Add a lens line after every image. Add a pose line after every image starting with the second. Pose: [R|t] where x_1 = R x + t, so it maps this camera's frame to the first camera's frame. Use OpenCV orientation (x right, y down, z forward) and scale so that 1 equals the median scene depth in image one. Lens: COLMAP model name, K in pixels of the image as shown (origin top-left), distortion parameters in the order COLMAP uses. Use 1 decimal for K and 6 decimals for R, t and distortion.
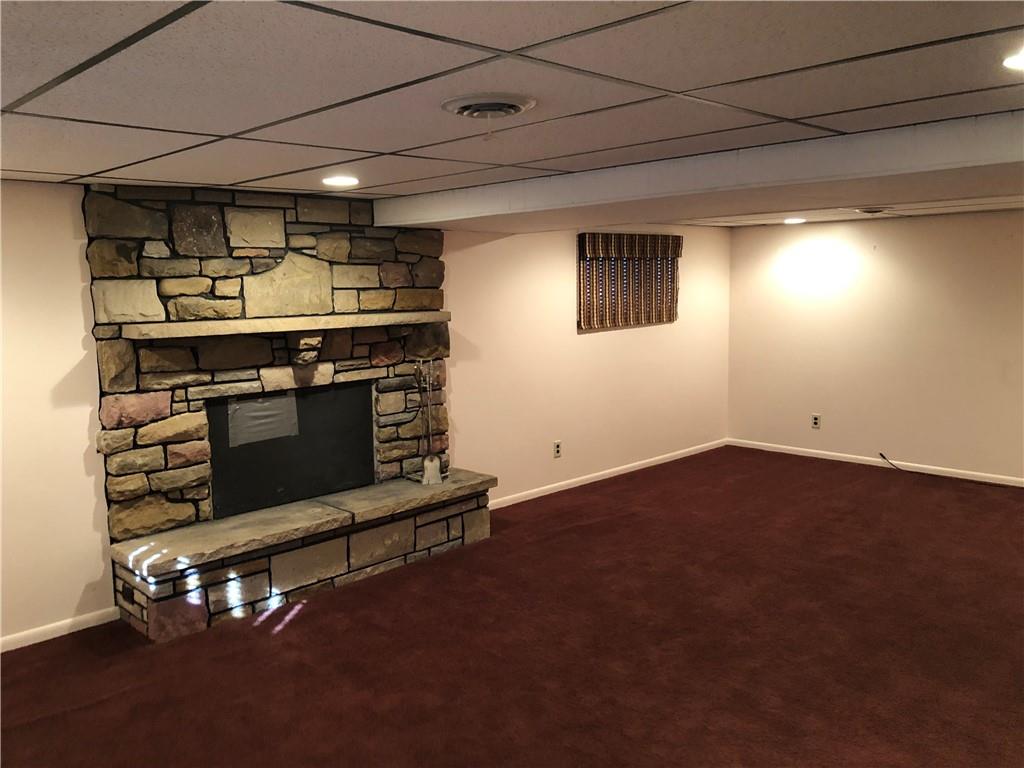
lens RADIAL K [[832.7, 0, 515.7], [0, 832.7, 385.9], [0, 0, 1]] dist [0.031570, -0.025886]
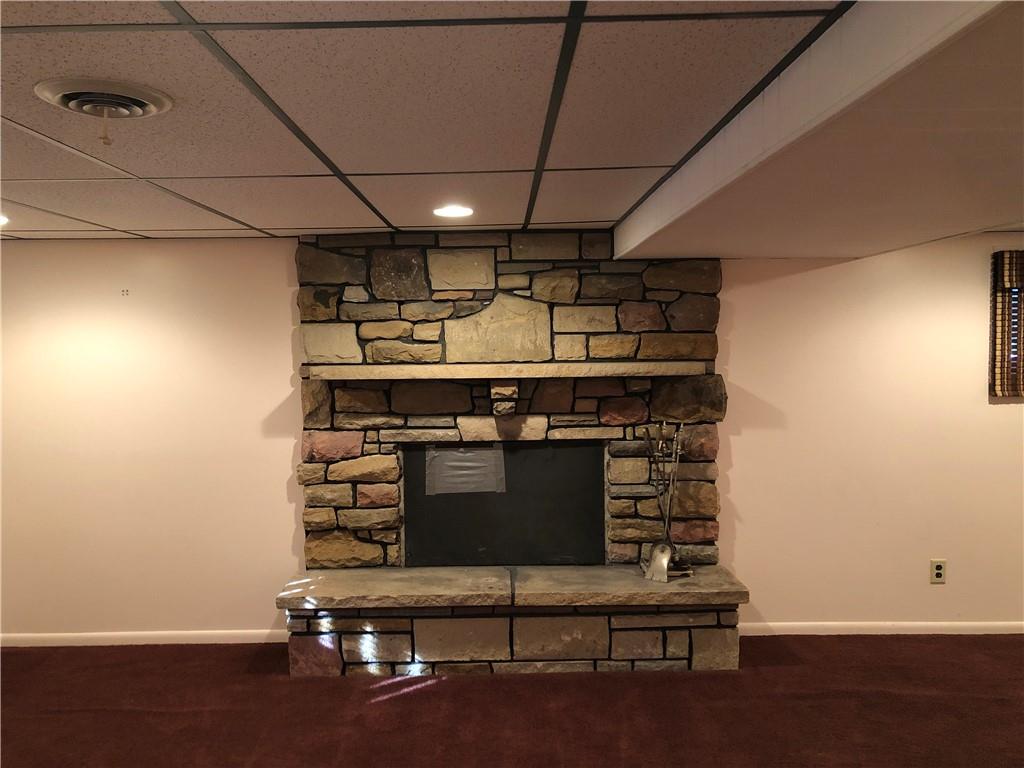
lens RADIAL K [[832.7, 0, 509.4], [0, 832.7, 381.6], [0, 0, 1]] dist [0.031570, -0.025886]
pose [[0.702862, 0.045535, -0.709868, 0.397047], [-0.088717, 0.995769, -0.023966, -0.042306], [0.705773, 0.079822, 0.703927, 0.371502]]
